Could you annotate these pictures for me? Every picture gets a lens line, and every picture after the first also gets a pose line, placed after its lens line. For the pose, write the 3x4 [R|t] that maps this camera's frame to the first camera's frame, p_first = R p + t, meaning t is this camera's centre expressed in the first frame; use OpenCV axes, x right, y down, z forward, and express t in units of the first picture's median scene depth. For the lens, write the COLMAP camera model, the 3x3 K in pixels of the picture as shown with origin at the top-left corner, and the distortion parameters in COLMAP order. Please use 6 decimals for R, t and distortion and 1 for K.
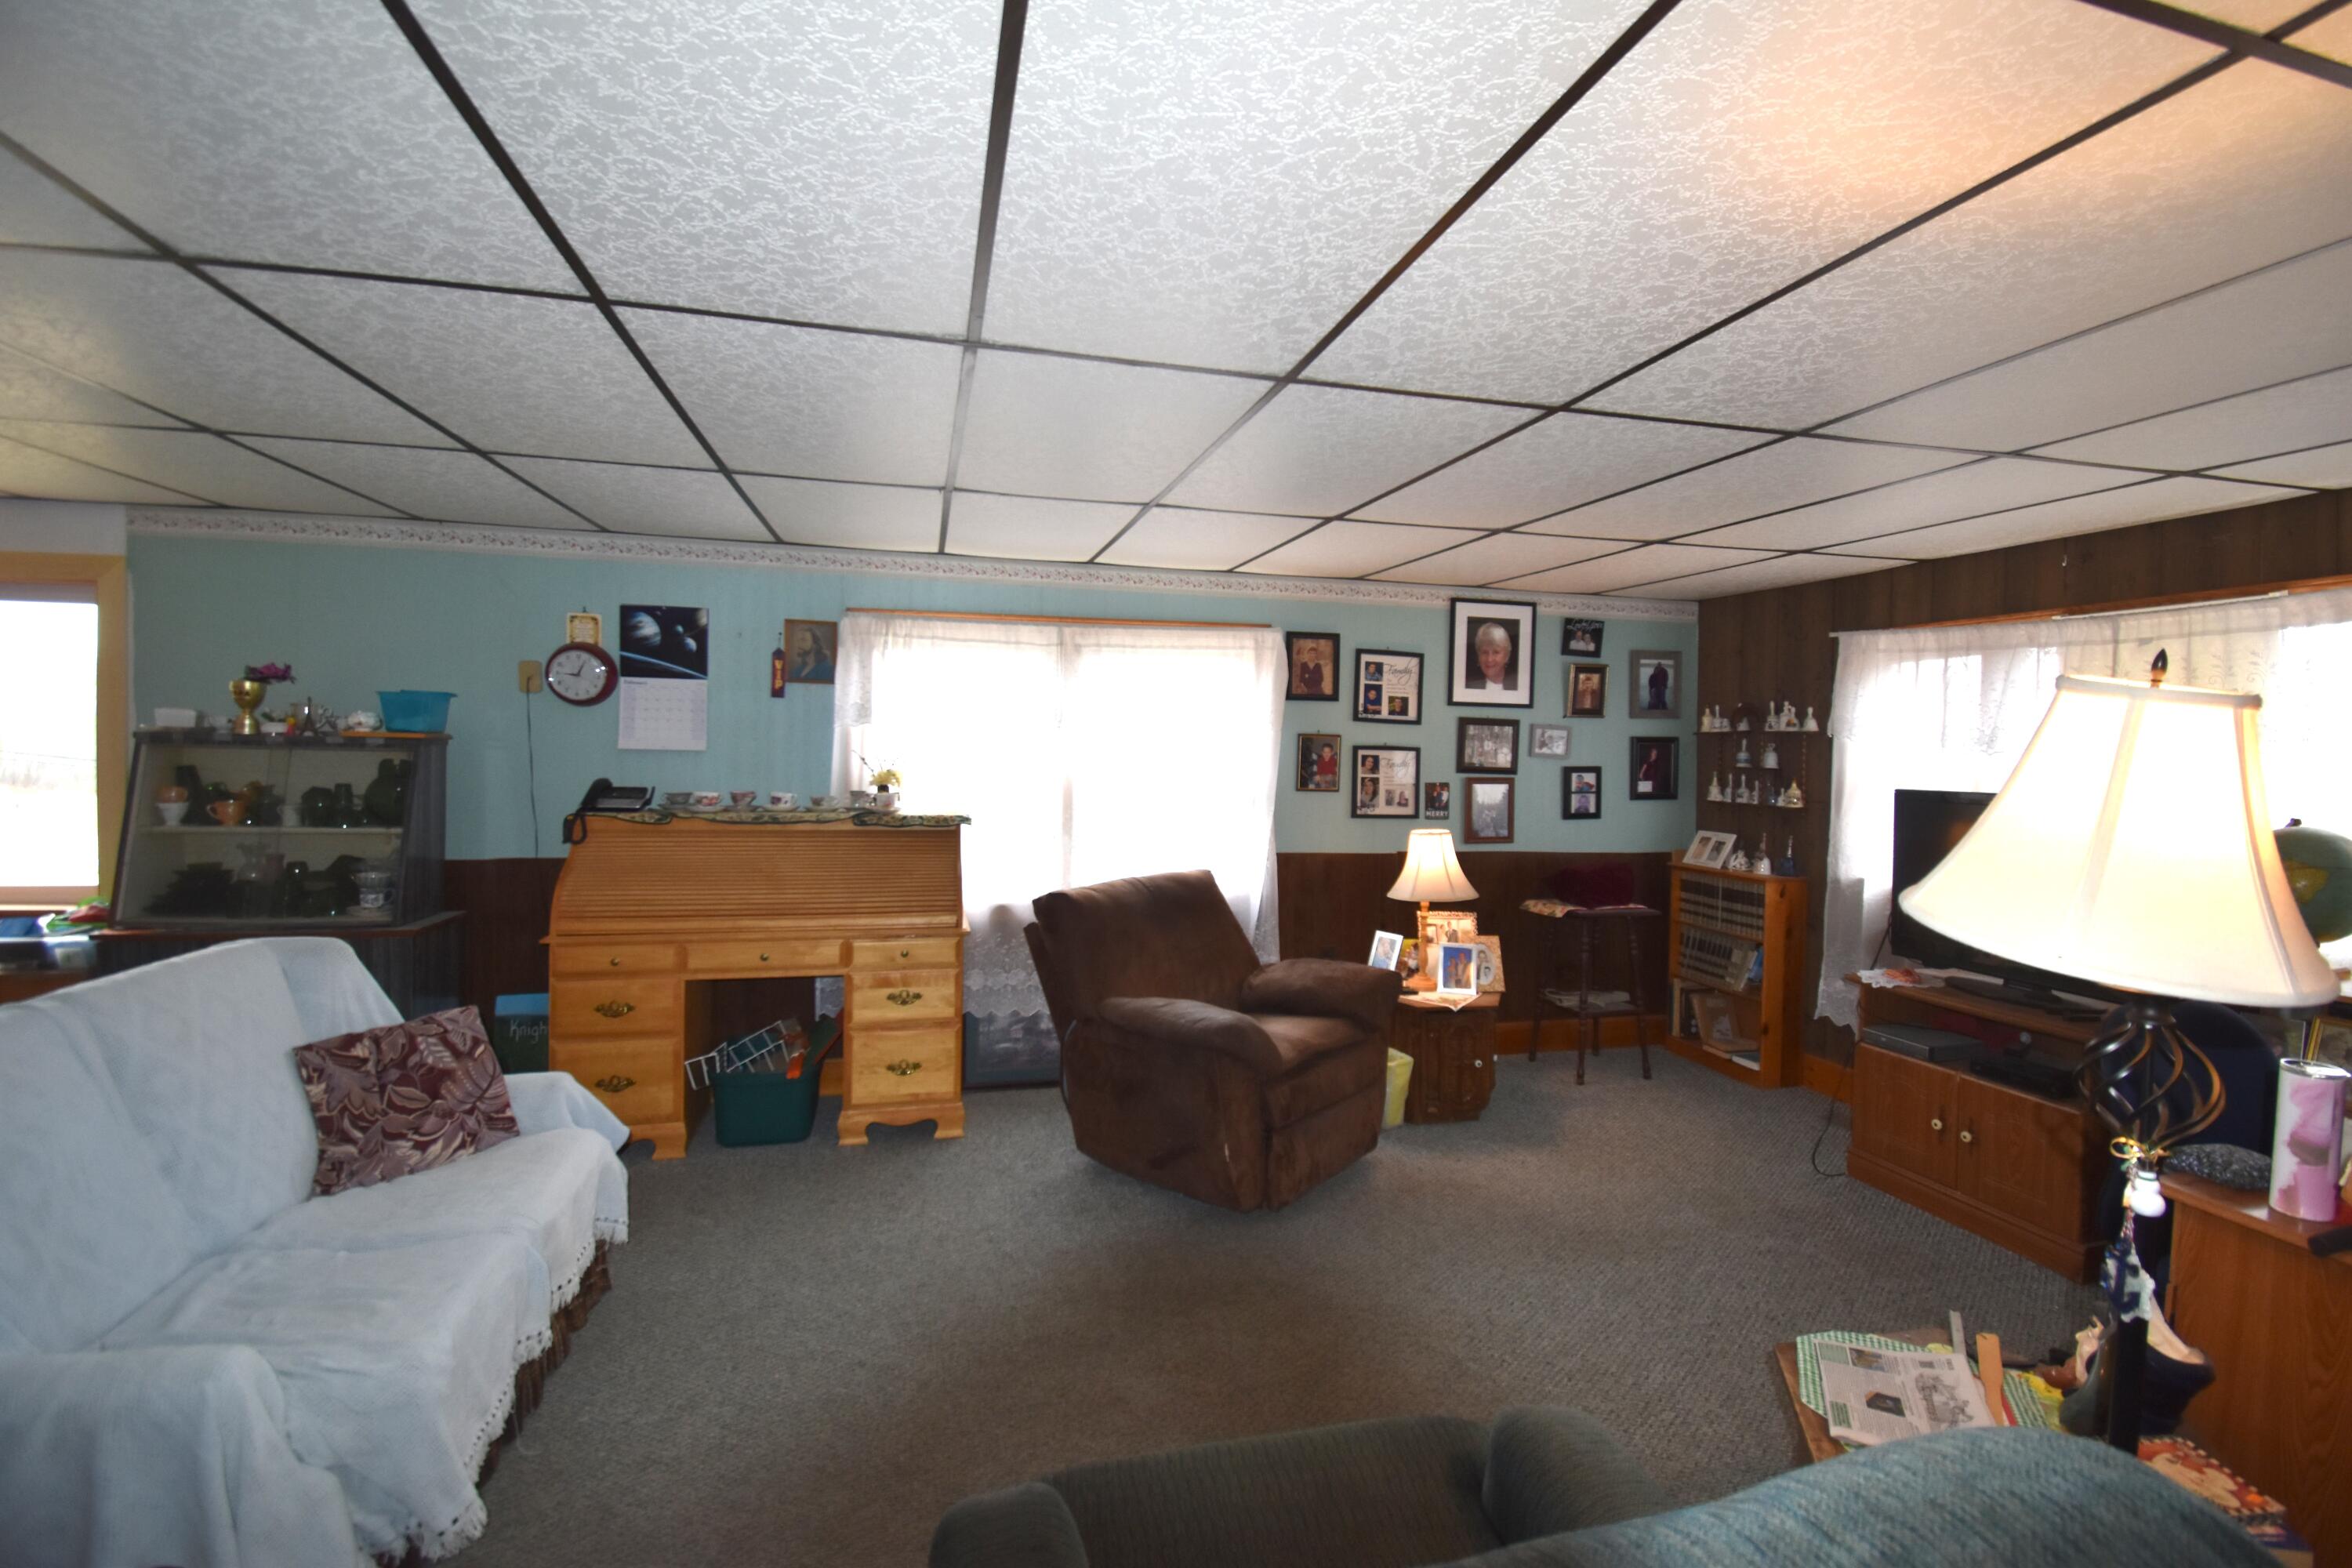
lens RADIAL K [[1047.0, 0, 1177.8], [0, 1047.0, 770.1], [0, 0, 1]] dist [0.007281, -0.017010]
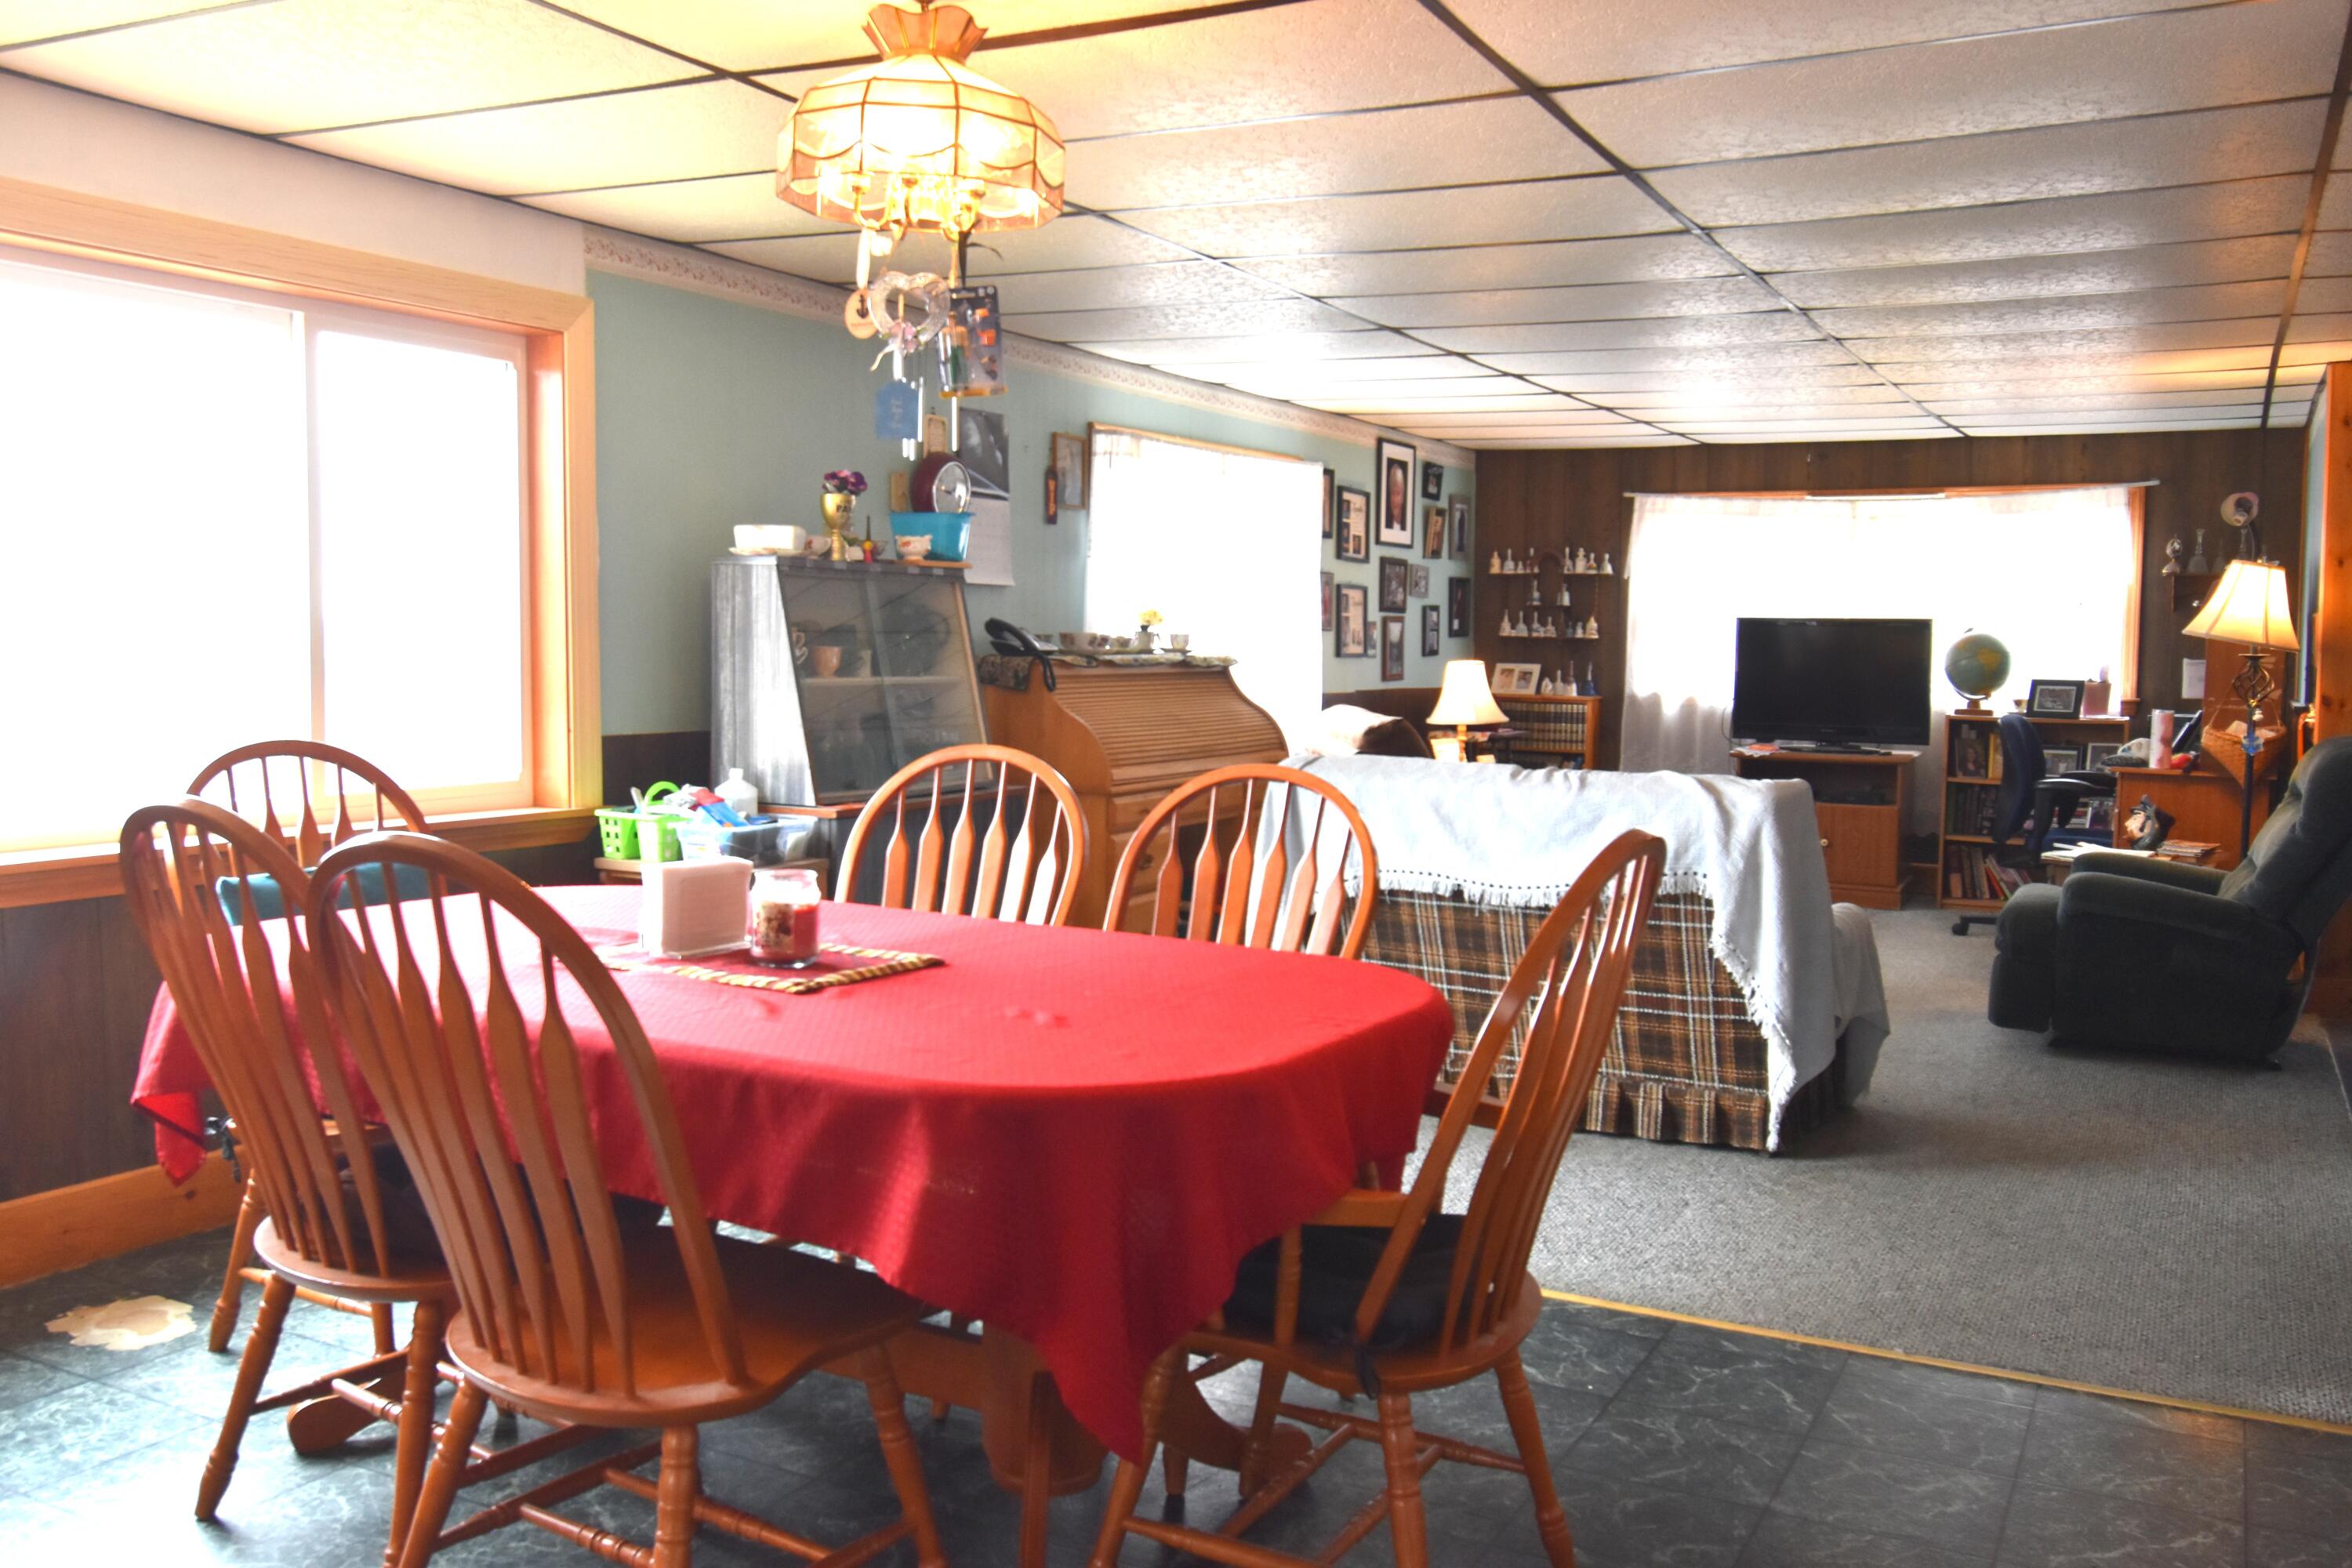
lens RADIAL K [[1987.7, 0, 1165.4], [0, 1987.7, 792.8], [0, 0, 1]] dist [0.005663, -0.026667]
pose [[0.666315, -0.073329, 0.742056, -1.404489], [0.016169, 0.996340, 0.083937, 0.013165], [-0.745495, -0.043930, 0.665062, -0.145465]]
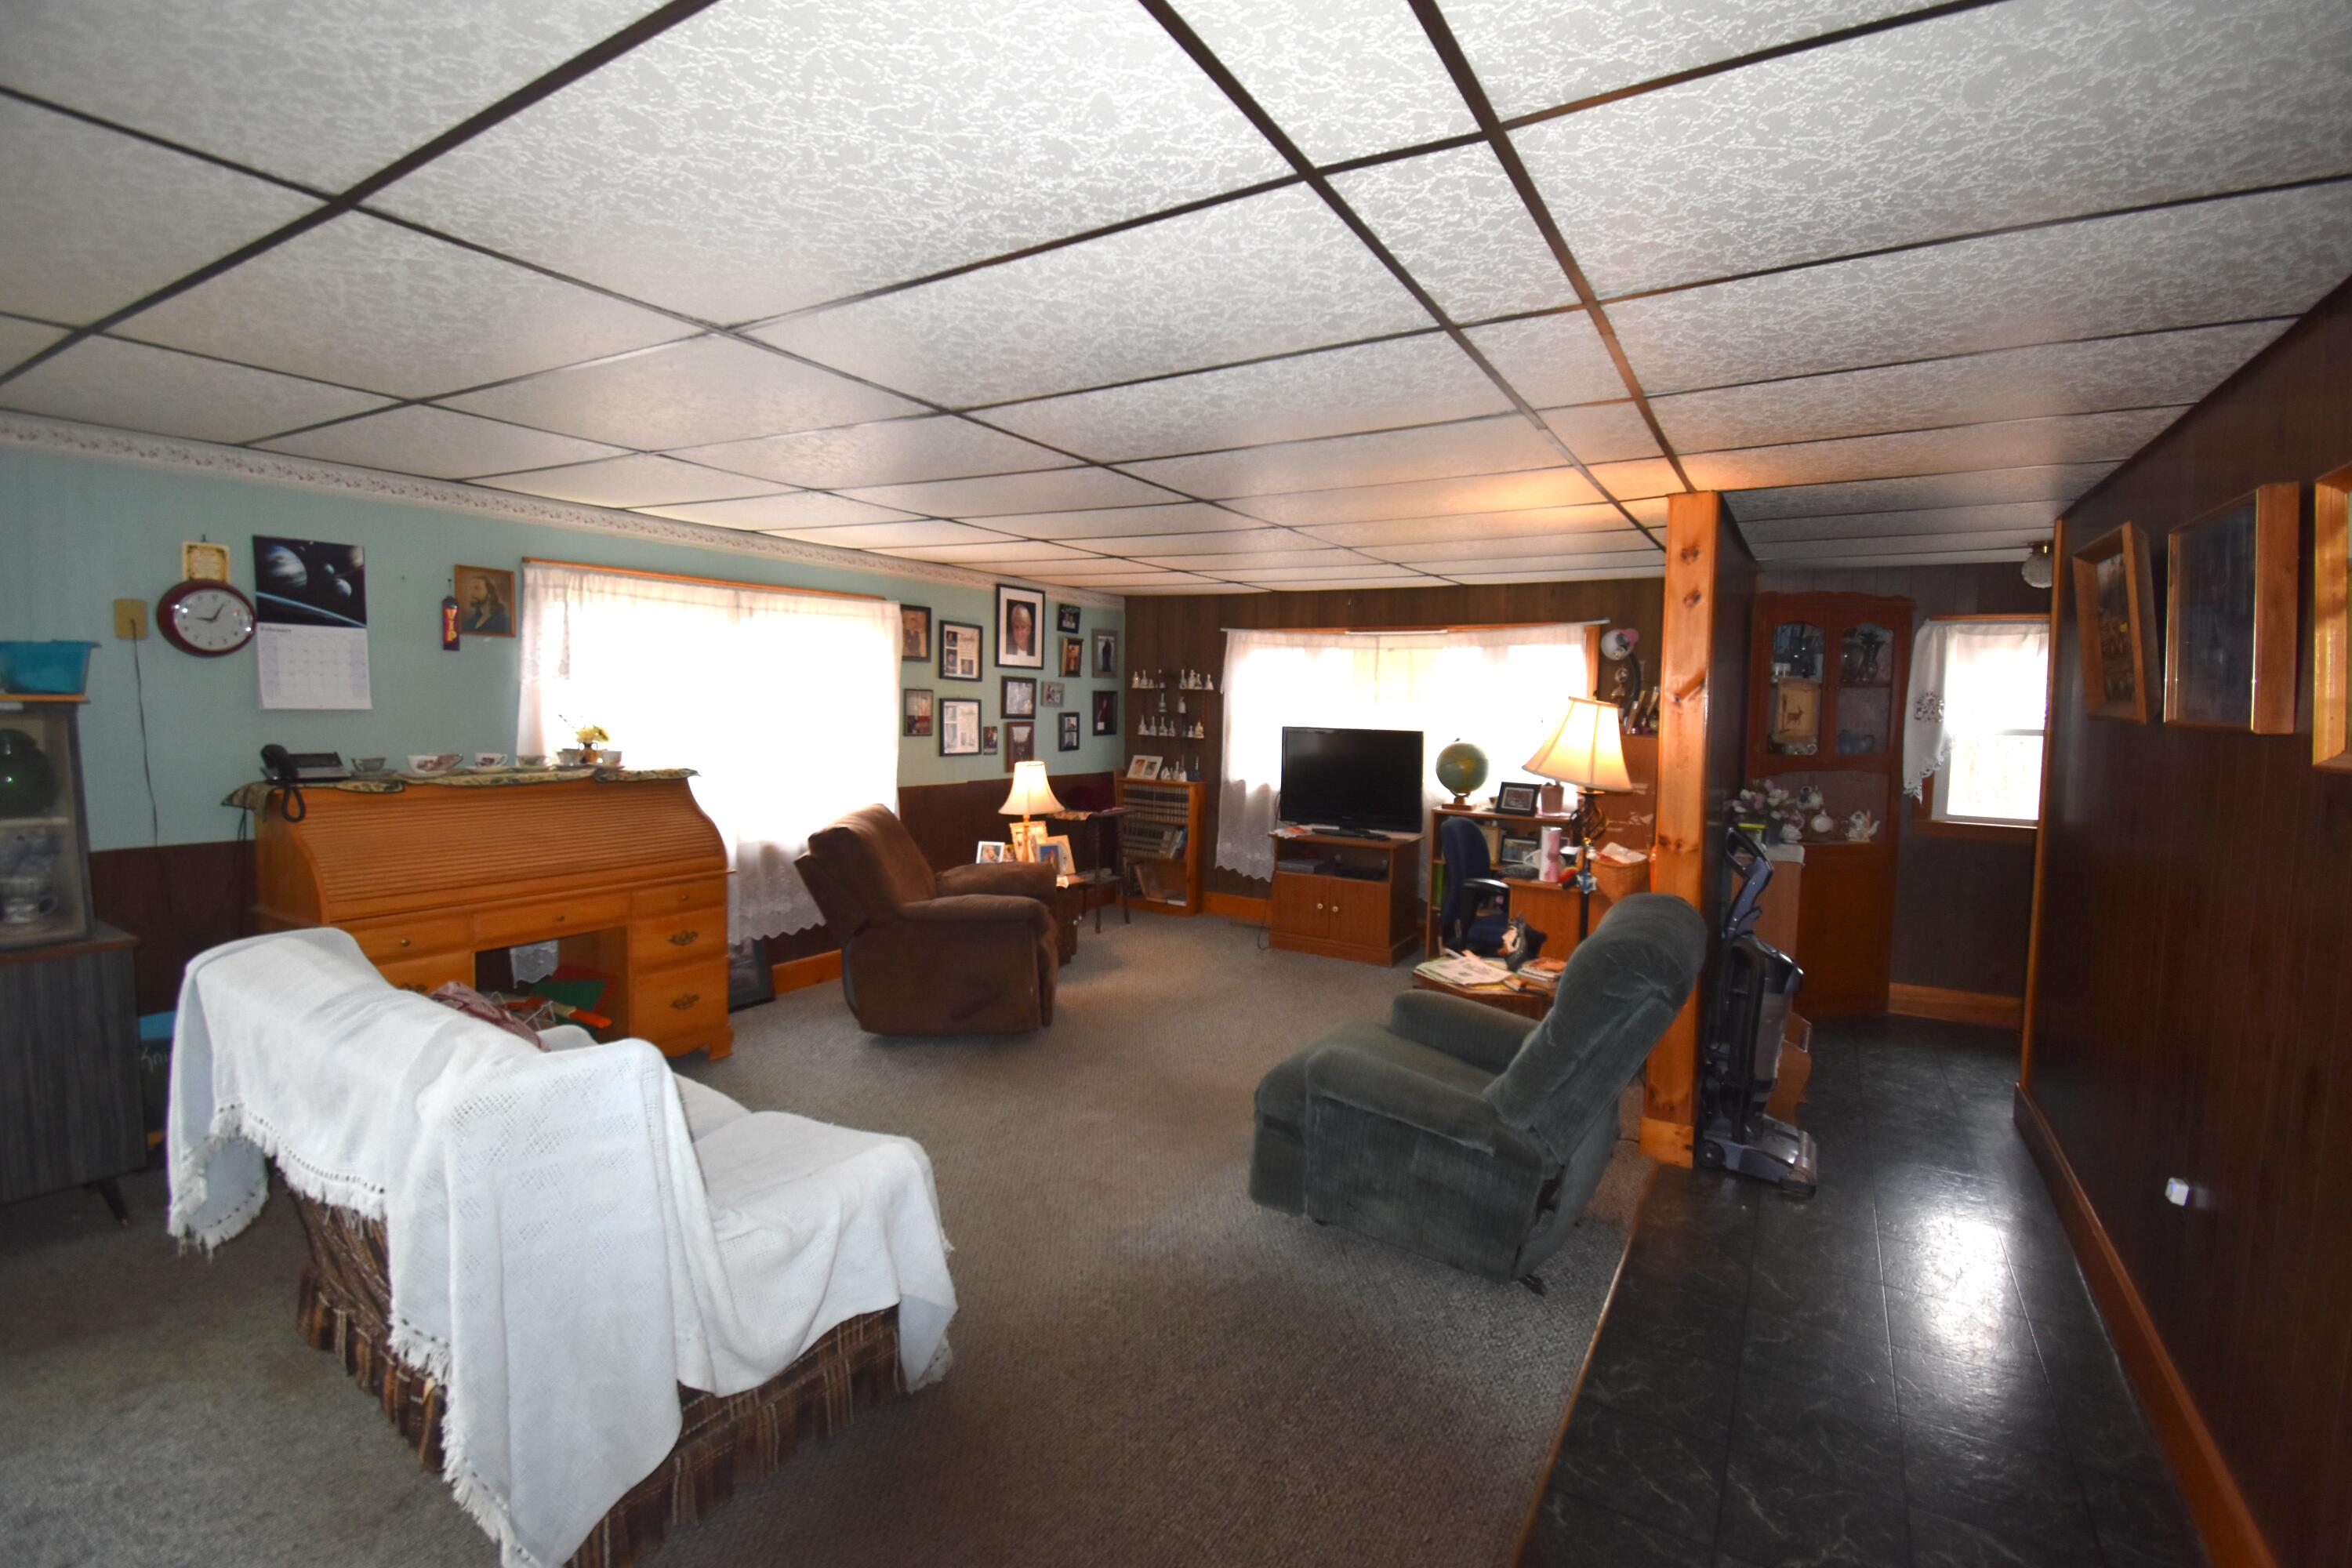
lens RADIAL K [[1047.0, 0, 1184.8], [0, 1047.0, 783.1], [0, 0, 1]] dist [0.007281, -0.017010]
pose [[0.707874, -0.059368, 0.703840, -0.531484], [0.005580, 0.996900, 0.078475, -0.019944], [-0.706317, -0.051623, 0.706011, -0.097545]]
